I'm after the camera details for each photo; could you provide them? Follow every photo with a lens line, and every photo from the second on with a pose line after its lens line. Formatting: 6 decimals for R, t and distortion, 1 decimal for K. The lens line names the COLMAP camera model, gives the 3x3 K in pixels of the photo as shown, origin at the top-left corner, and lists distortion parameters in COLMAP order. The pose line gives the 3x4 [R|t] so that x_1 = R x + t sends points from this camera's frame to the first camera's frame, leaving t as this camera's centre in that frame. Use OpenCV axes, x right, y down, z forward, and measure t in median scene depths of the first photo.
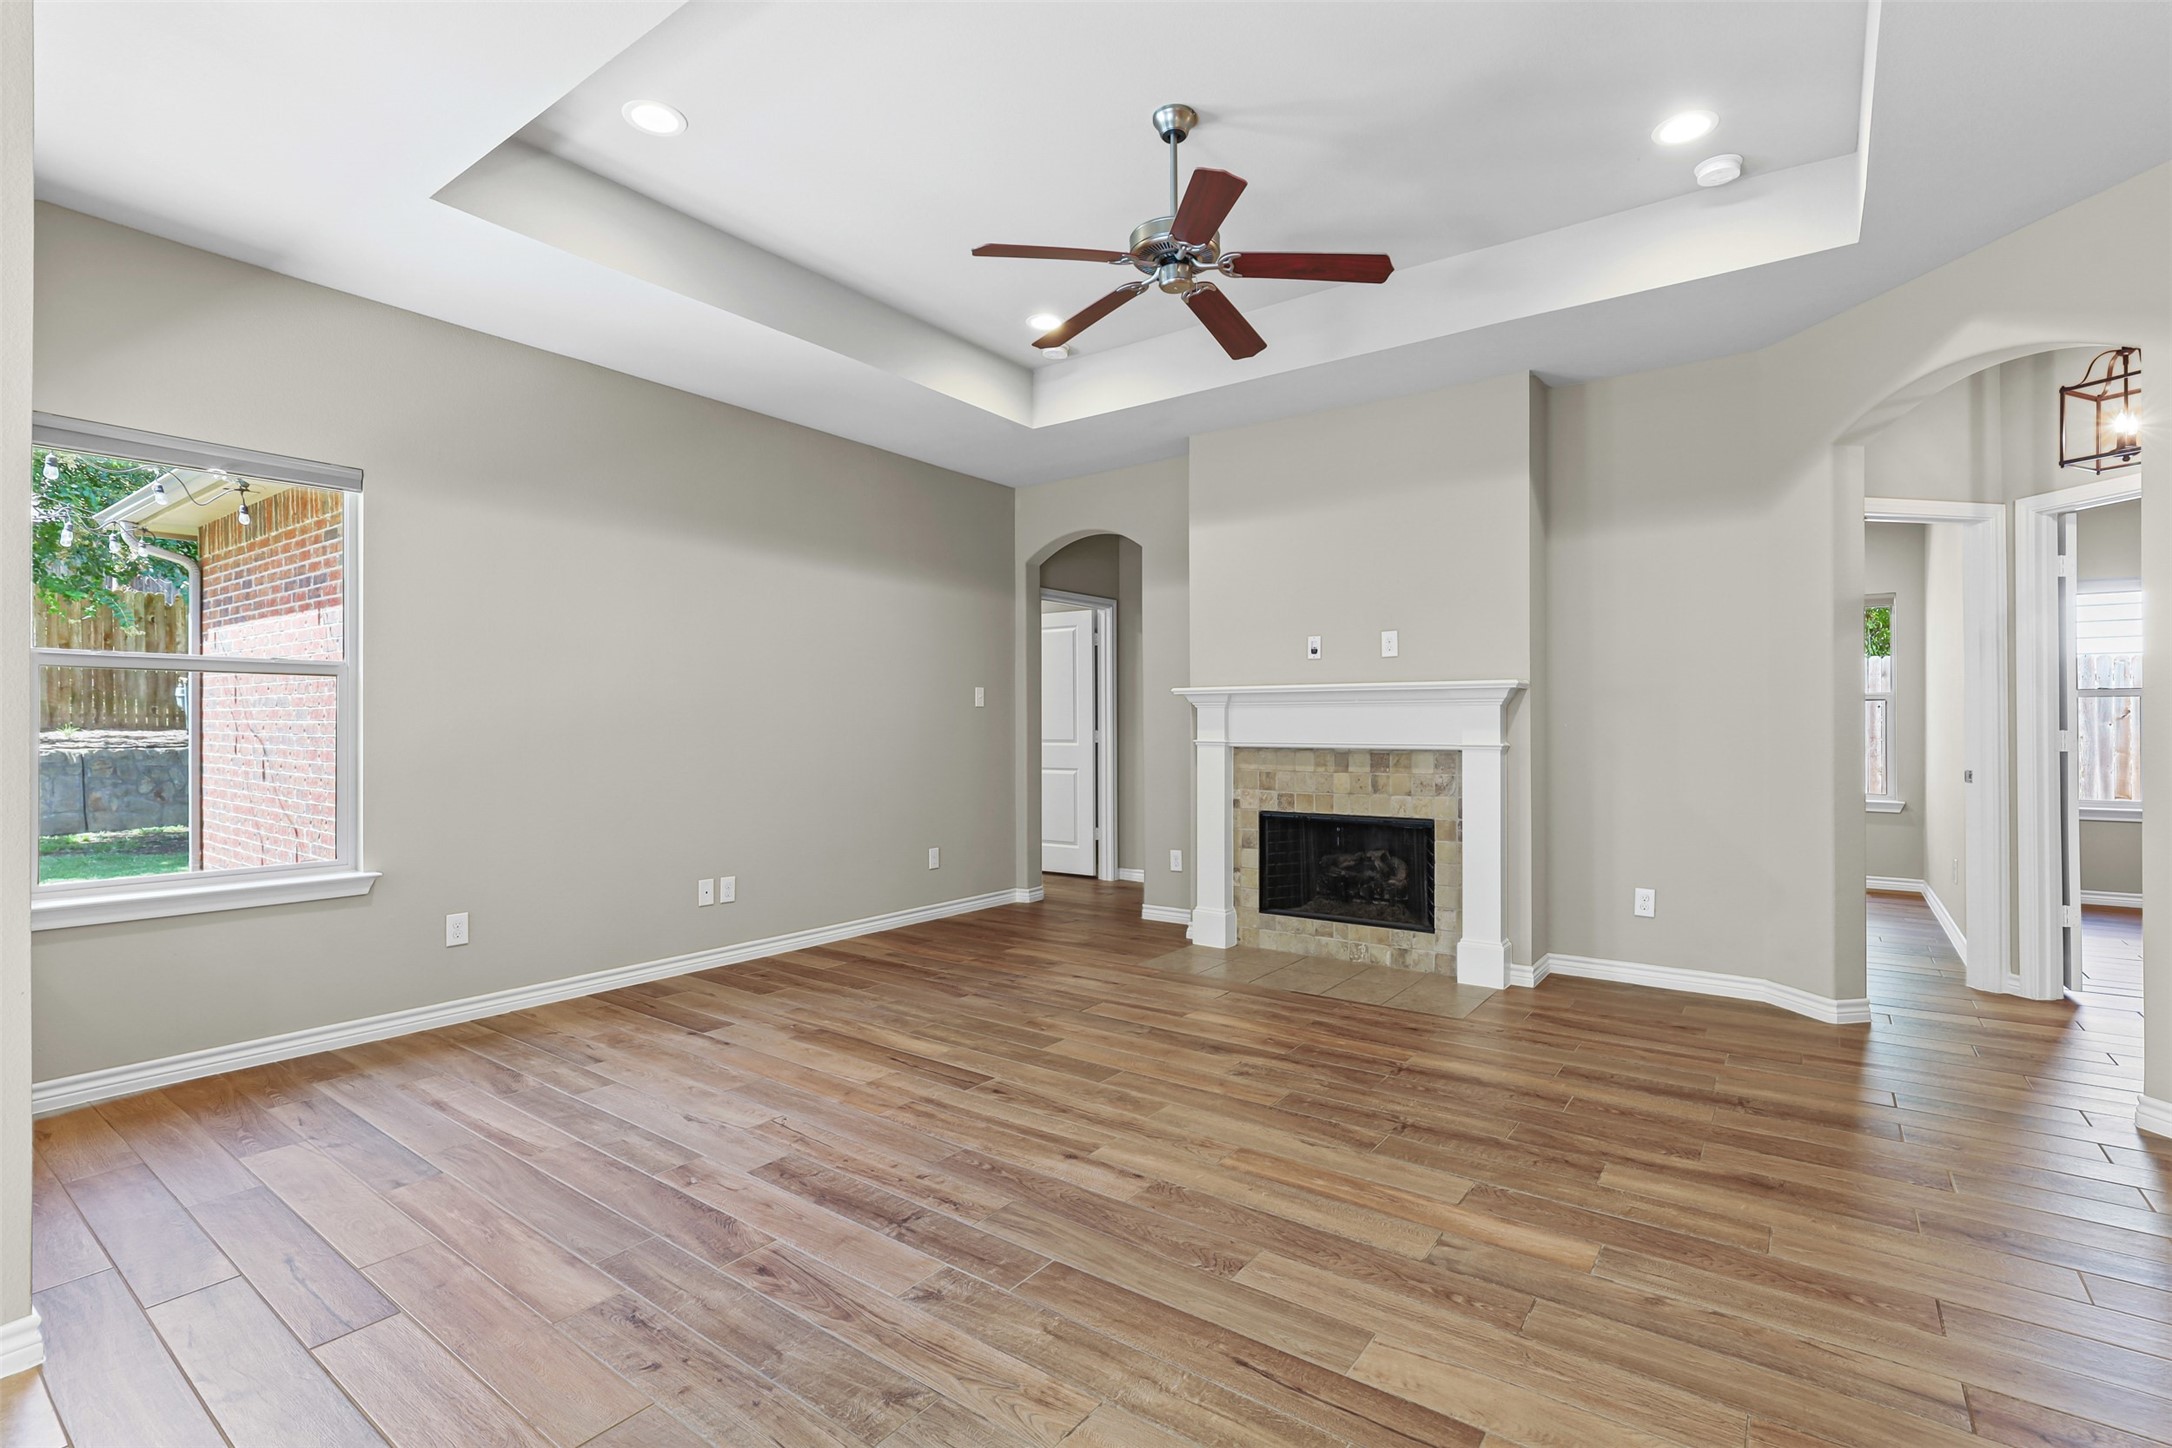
lens RADIAL K [[989.2, 0, 1099.4], [0, 989.2, 725.6], [0, 0, 1]] dist [-0.017189, 0.001502]
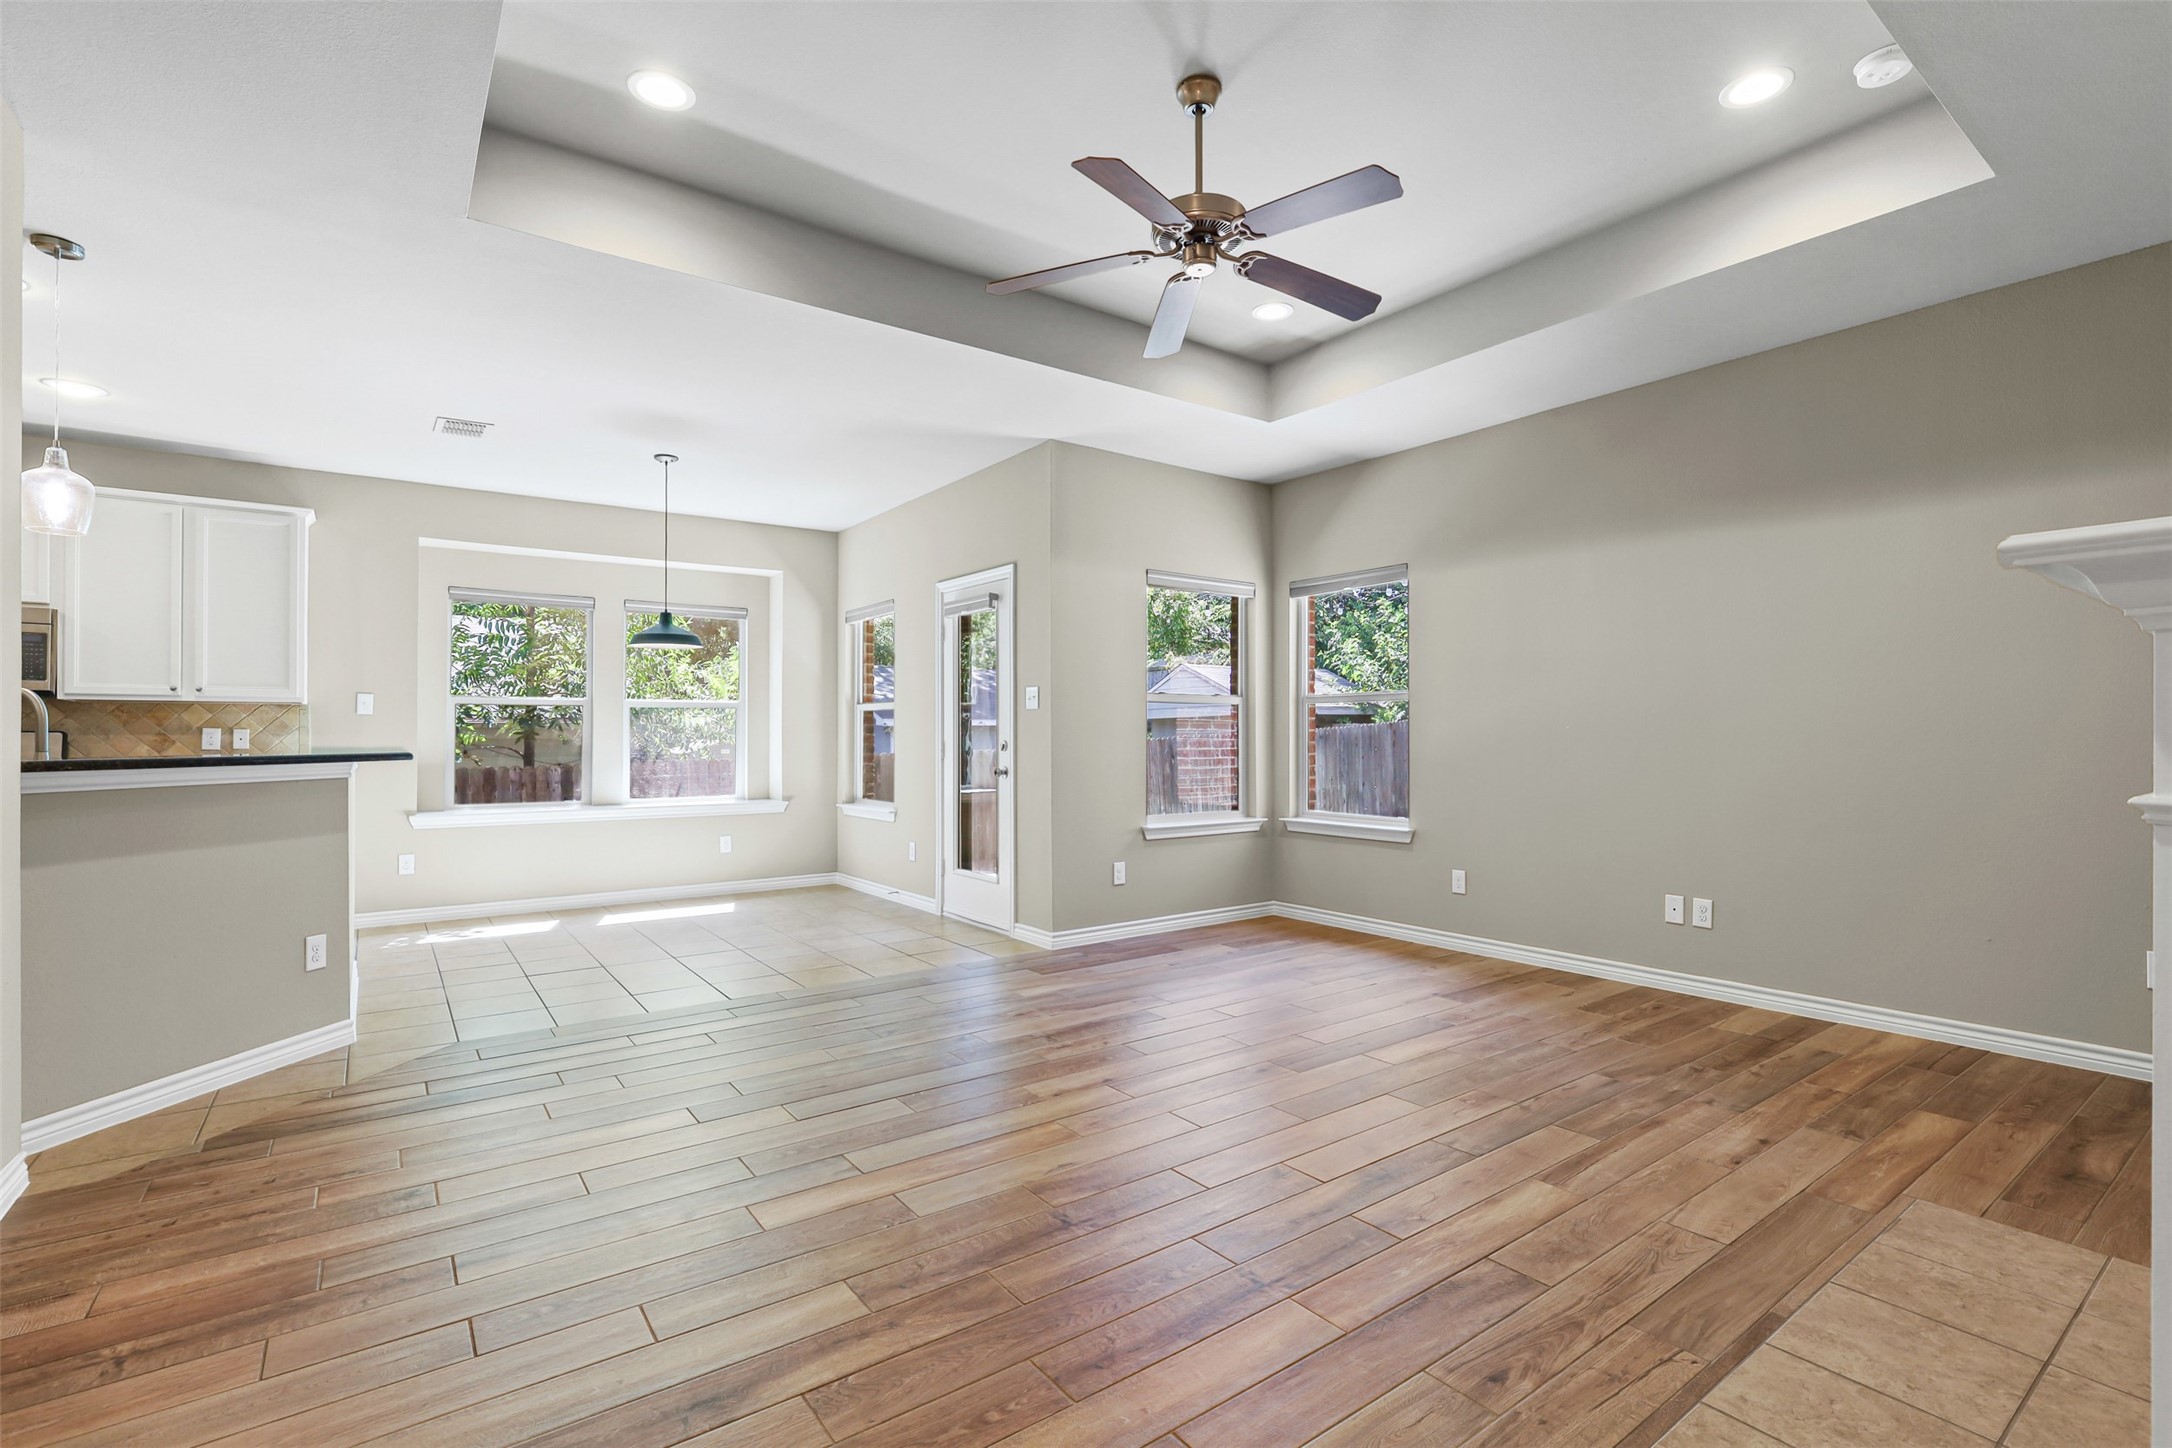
lens RADIAL K [[989.2, 0, 1099.4], [0, 989.2, 725.6], [0, 0, 1]] dist [-0.017189, 0.001502]
pose [[-0.301093, -0.008401, -0.953558, 0.748965], [0.007354, 0.999911, -0.011131, 0.002760], [0.953567, -0.010364, -0.301004, 0.881719]]
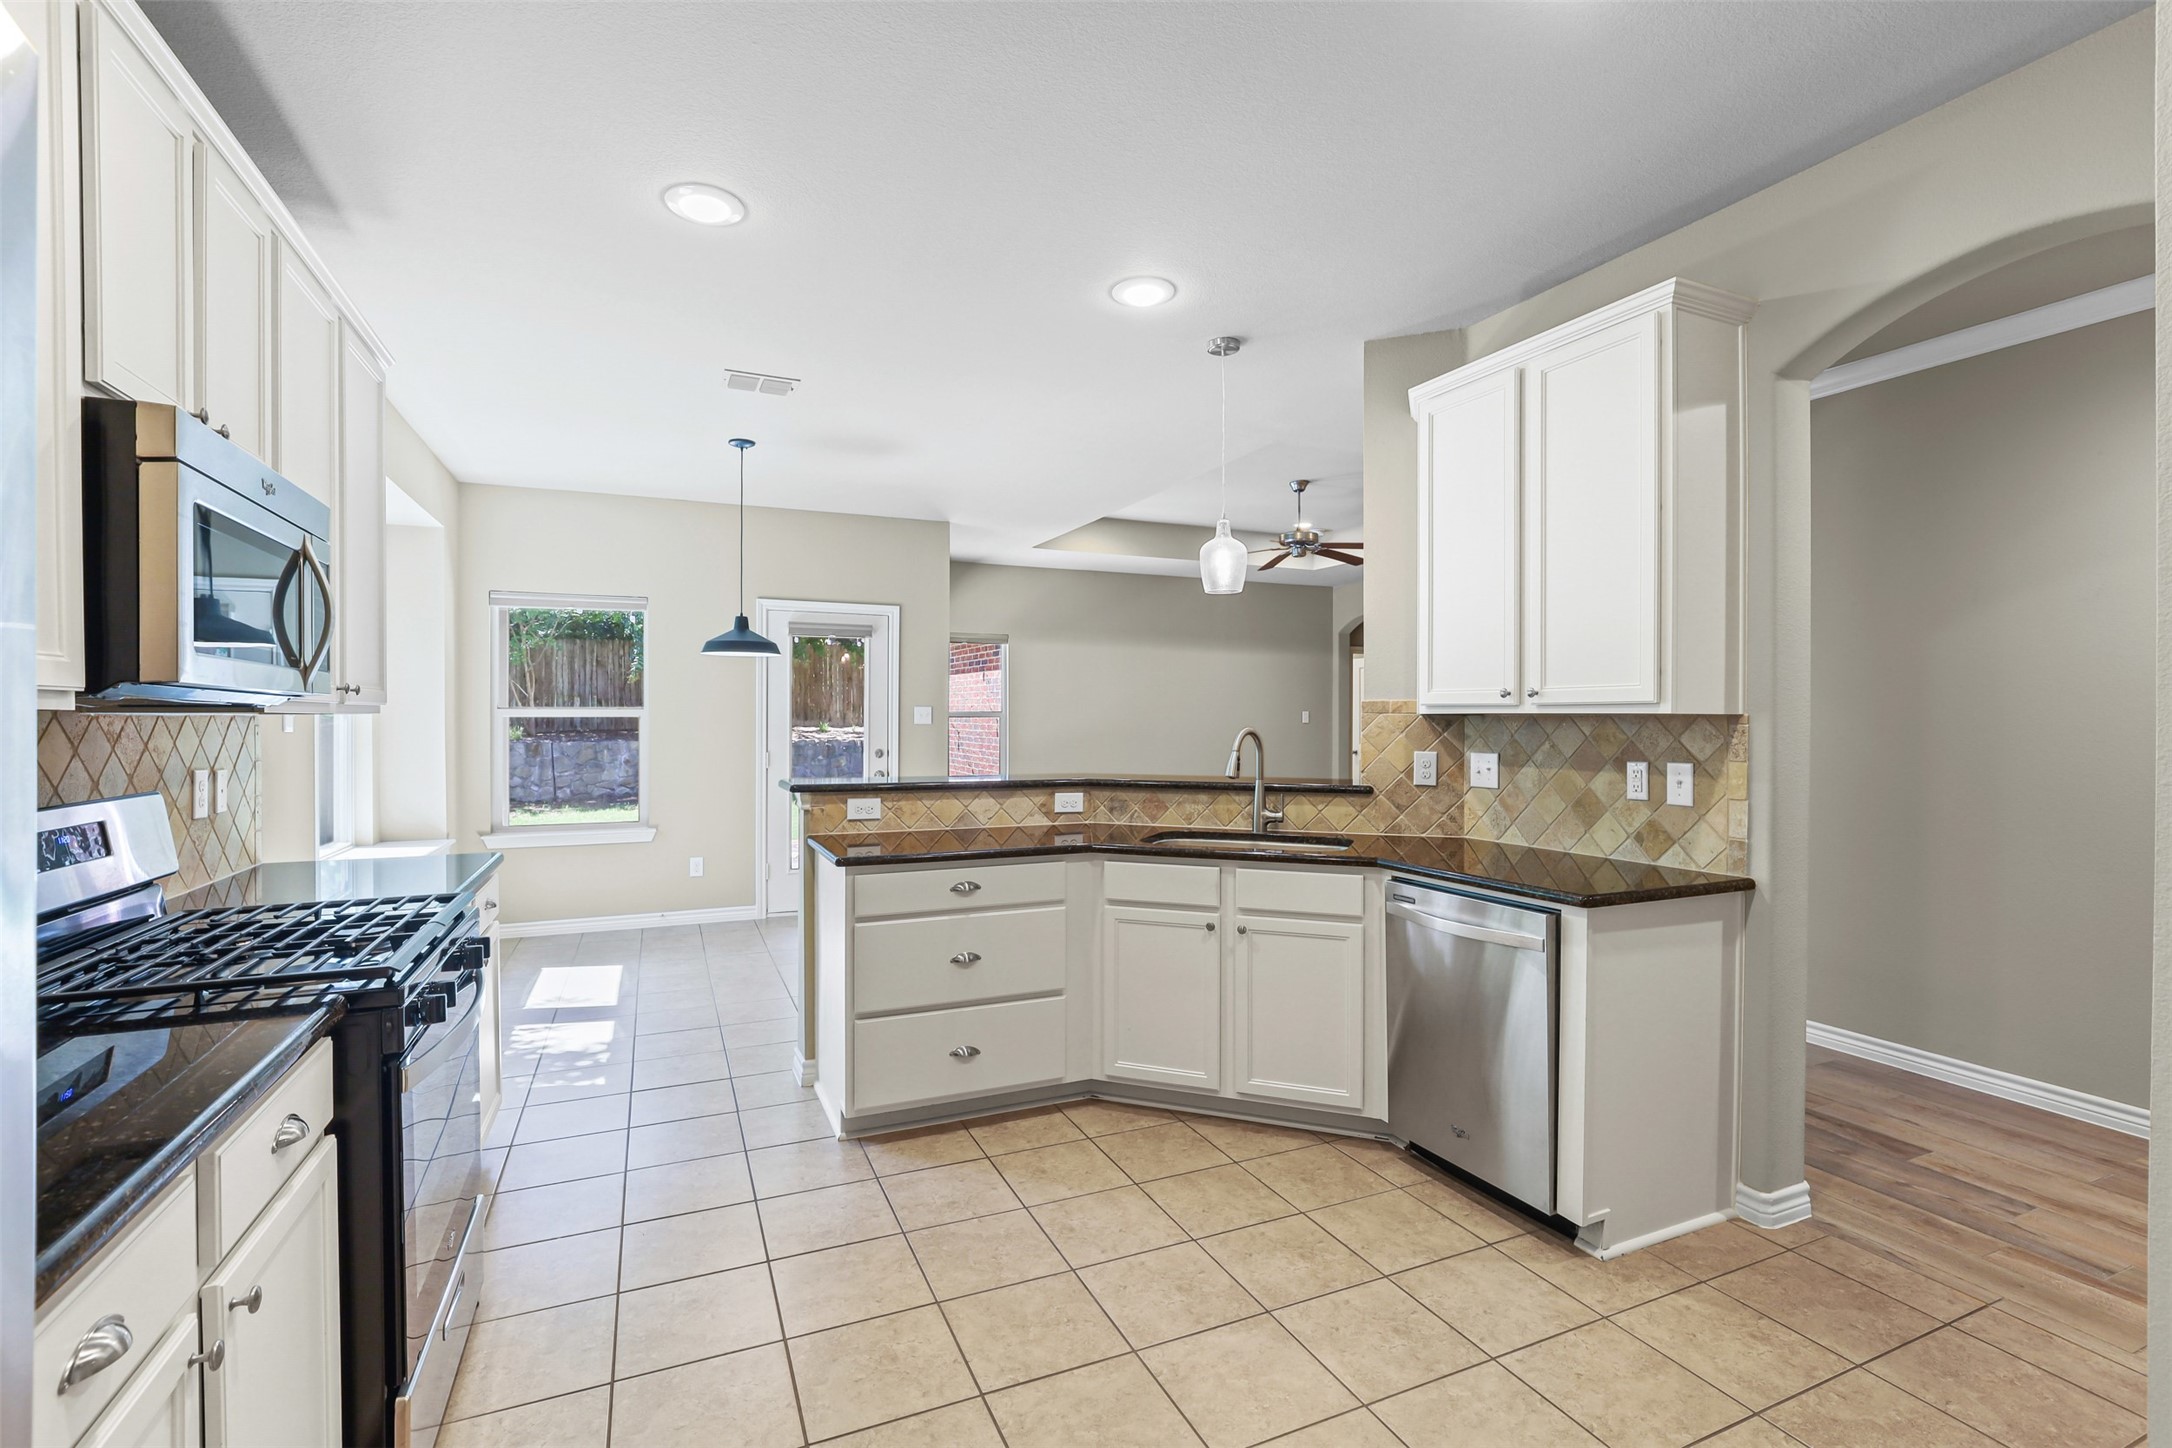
lens RADIAL K [[989.2, 0, 1099.4], [0, 989.2, 725.6], [0, 0, 1]] dist [-0.017189, 0.001502]
pose [[0.867047, 0.005736, -0.498193, 0.621562], [0.000185, 0.999930, 0.011835, -0.052240], [0.498226, -0.010354, 0.866986, -0.942403]]
